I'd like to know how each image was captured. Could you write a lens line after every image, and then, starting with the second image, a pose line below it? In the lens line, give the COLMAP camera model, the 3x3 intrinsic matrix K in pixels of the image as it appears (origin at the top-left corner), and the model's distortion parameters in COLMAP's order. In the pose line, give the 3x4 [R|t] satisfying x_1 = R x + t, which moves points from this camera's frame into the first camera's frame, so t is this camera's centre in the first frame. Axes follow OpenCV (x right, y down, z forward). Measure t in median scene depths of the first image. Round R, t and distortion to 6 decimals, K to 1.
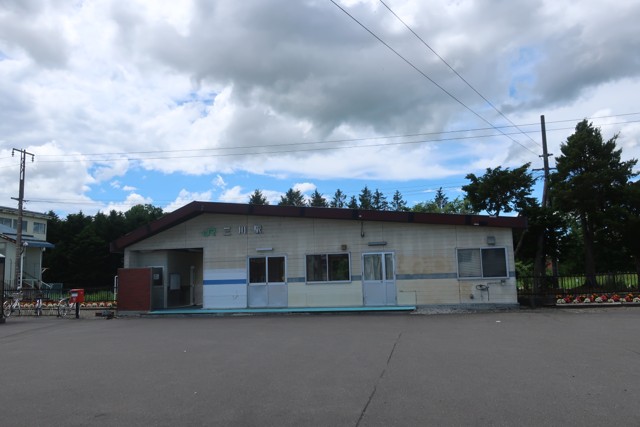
lens RADIAL K [[490.0, 0, 320.7], [0, 490.0, 217.3], [0, 0, 1]] dist [-0.013720, -0.016032]
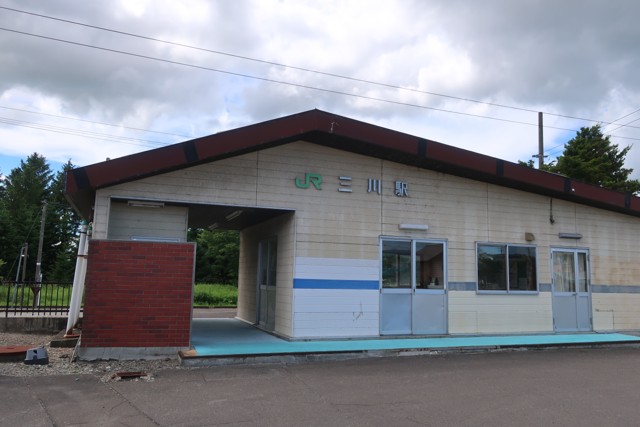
lens RADIAL K [[490.0, 0, 319.0], [0, 490.0, 214.8], [0, 0, 1]] dist [-0.013720, -0.016032]
pose [[0.846110, 0.114218, 0.520626, -0.461022], [-0.114890, 0.992891, -0.031110, 0.076693], [-0.520478, -0.033492, 0.853218, 0.566063]]
